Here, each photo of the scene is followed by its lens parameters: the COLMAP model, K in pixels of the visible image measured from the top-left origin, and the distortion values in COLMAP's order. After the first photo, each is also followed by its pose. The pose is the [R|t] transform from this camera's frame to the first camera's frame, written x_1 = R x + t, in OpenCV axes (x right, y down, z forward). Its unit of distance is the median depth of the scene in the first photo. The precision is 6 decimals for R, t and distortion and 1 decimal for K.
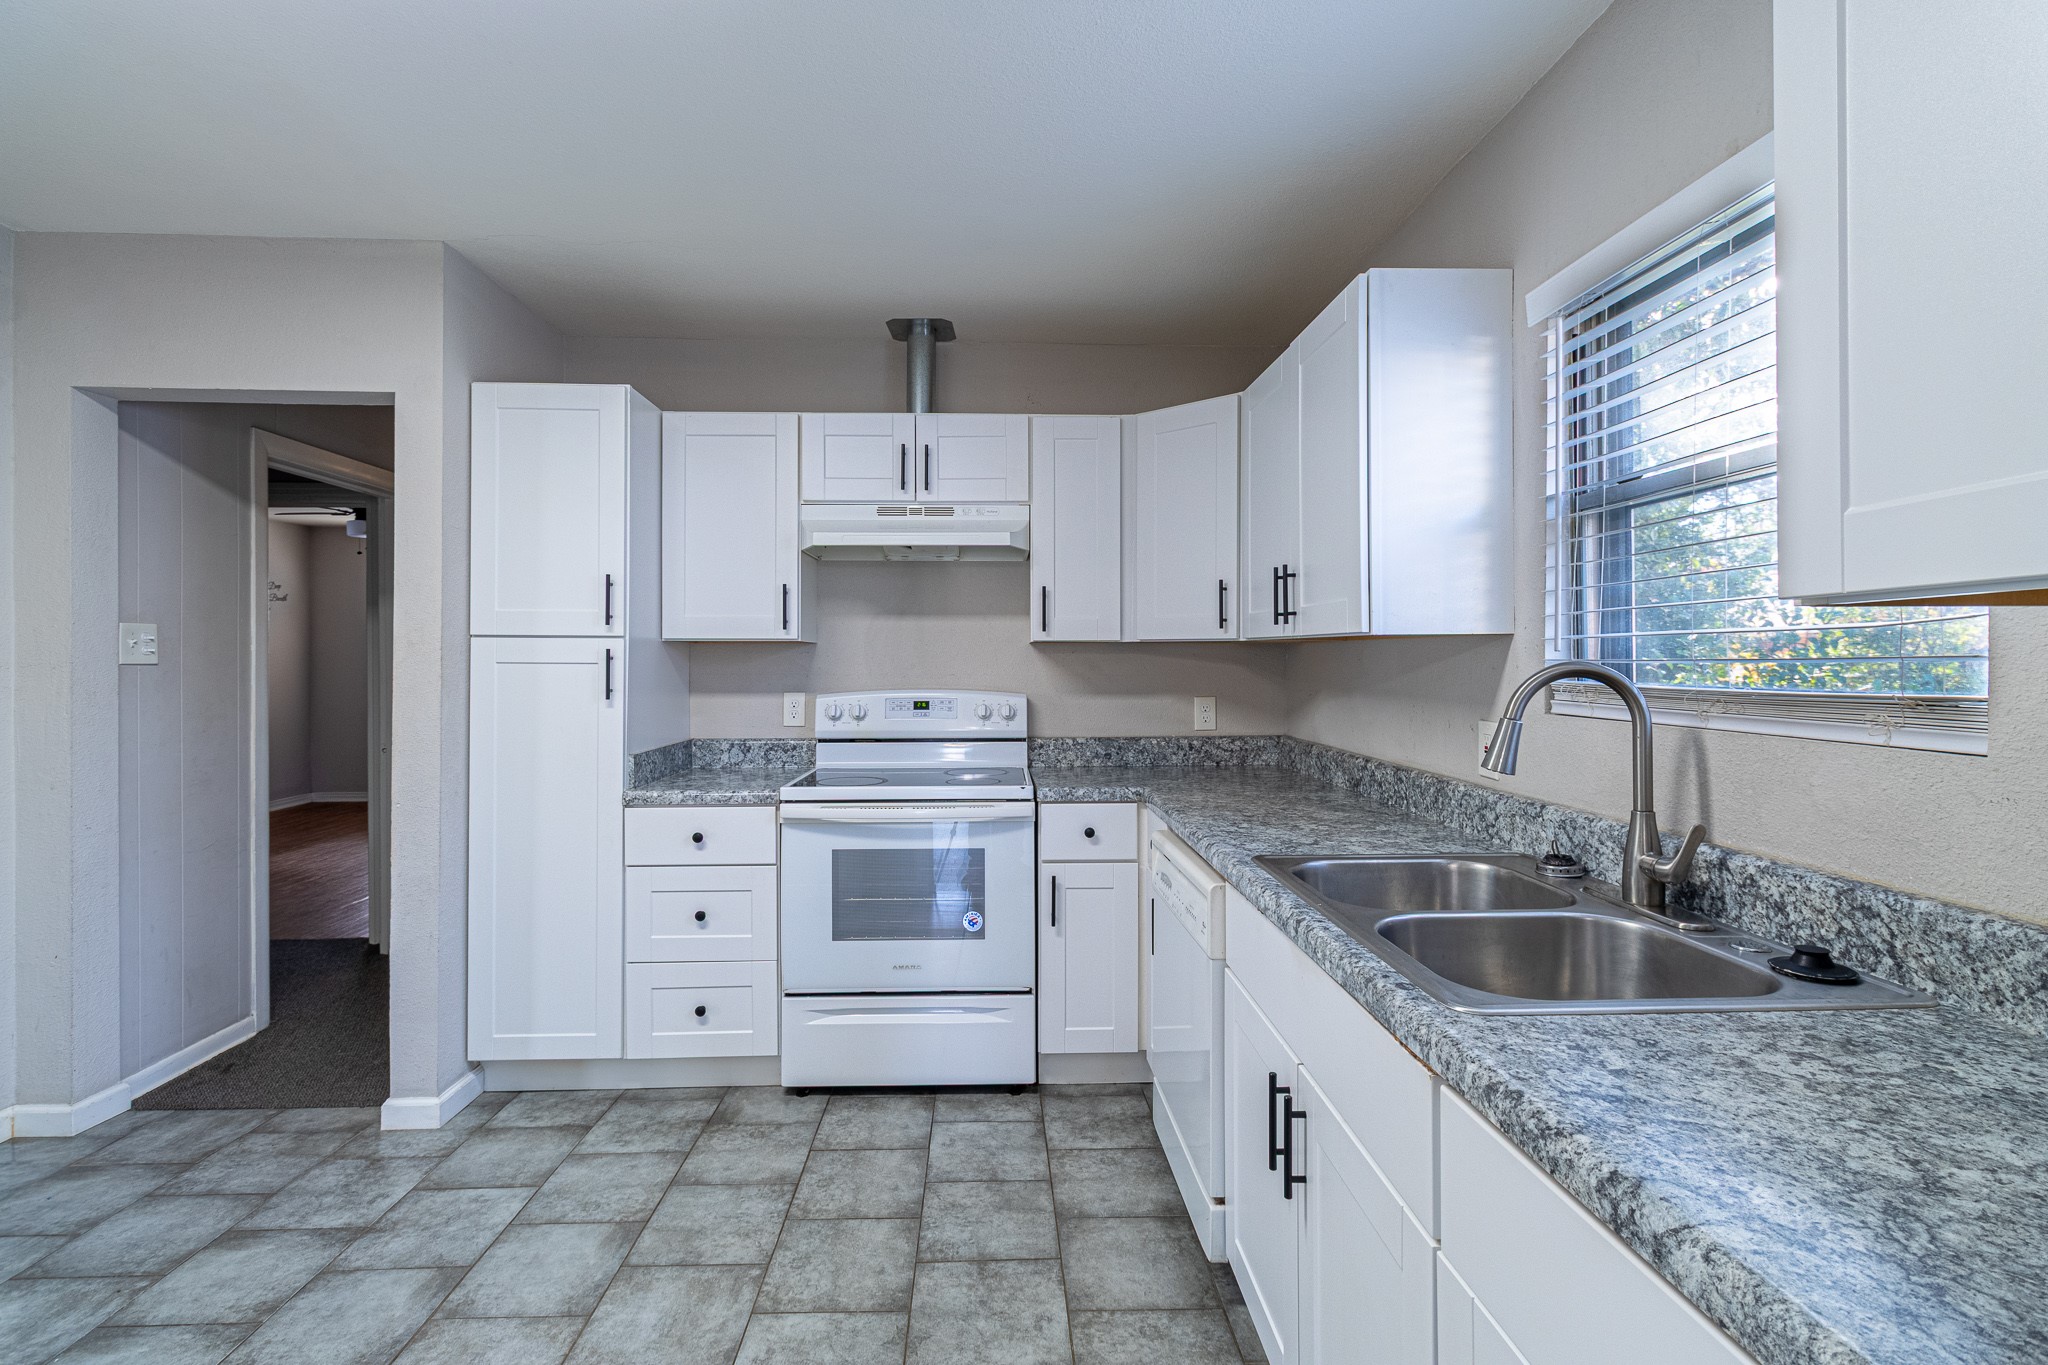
lens RADIAL K [[938.0, 0, 1021.7], [0, 938.0, 667.7], [0, 0, 1]] dist [-0.002567, 0.000558]
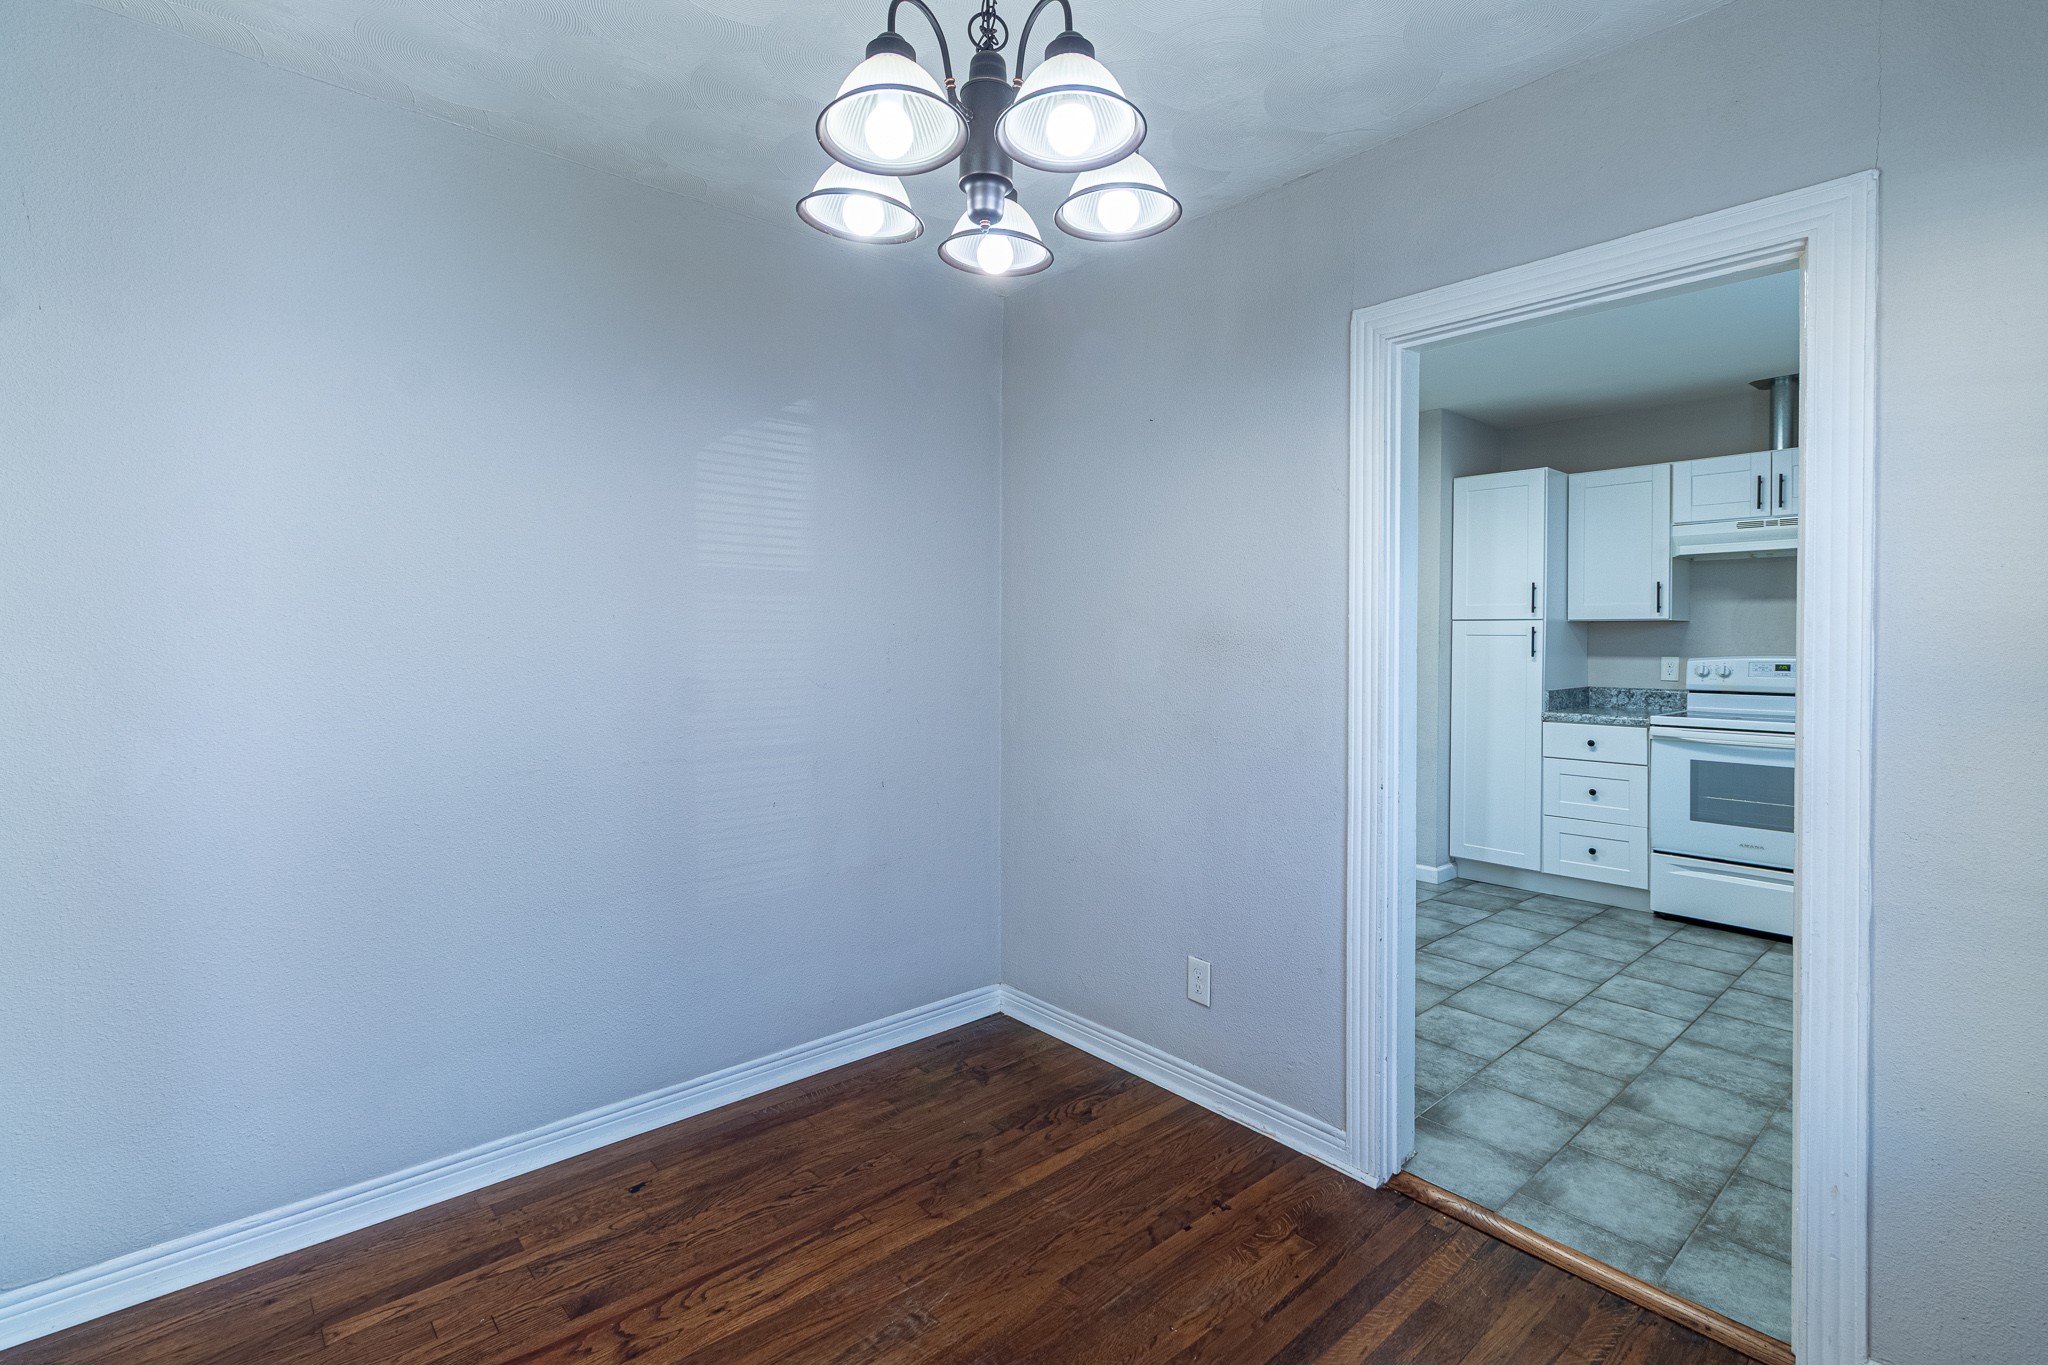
lens RADIAL K [[938.0, 0, 1010.5], [0, 938.0, 639.7], [0, 0, 1]] dist [-0.002567, 0.000558]
pose [[0.621098, 0.002983, -0.783727, 0.271566], [-0.005738, 0.999983, -0.000741, 0.008975], [0.783712, 0.004957, 0.621105, -0.718073]]
